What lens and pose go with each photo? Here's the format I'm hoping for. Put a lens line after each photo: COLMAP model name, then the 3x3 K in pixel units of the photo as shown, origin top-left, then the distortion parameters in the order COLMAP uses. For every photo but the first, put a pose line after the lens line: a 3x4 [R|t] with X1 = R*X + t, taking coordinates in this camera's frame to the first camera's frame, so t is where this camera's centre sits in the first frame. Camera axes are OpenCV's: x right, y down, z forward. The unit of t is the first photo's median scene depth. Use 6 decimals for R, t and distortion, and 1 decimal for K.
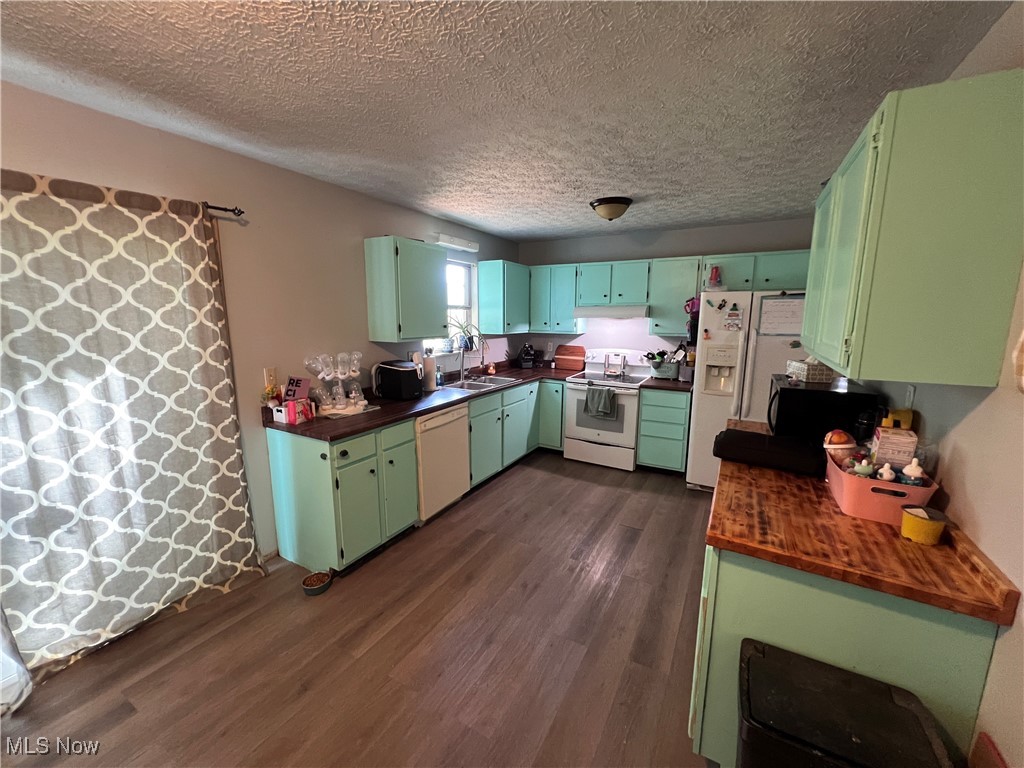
lens RADIAL K [[412.5, 0, 512.3], [0, 412.5, 385.0], [0, 0, 1]] dist [0.000104, 0.000322]
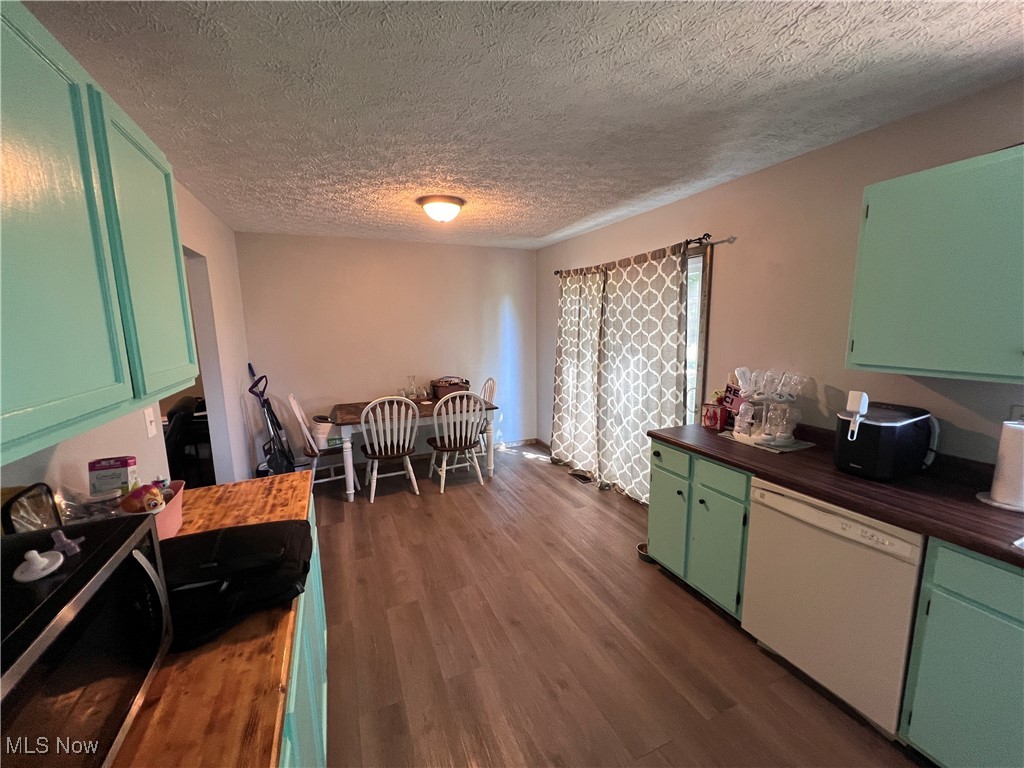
lens RADIAL K [[412.5, 0, 513.2], [0, 412.5, 385.5], [0, 0, 1]] dist [0.000104, 0.000322]
pose [[-0.605456, 0.127019, -0.785677, 0.763439], [-0.123131, 0.960347, 0.250144, -0.271302], [0.786296, 0.248192, -0.565808, 1.534021]]
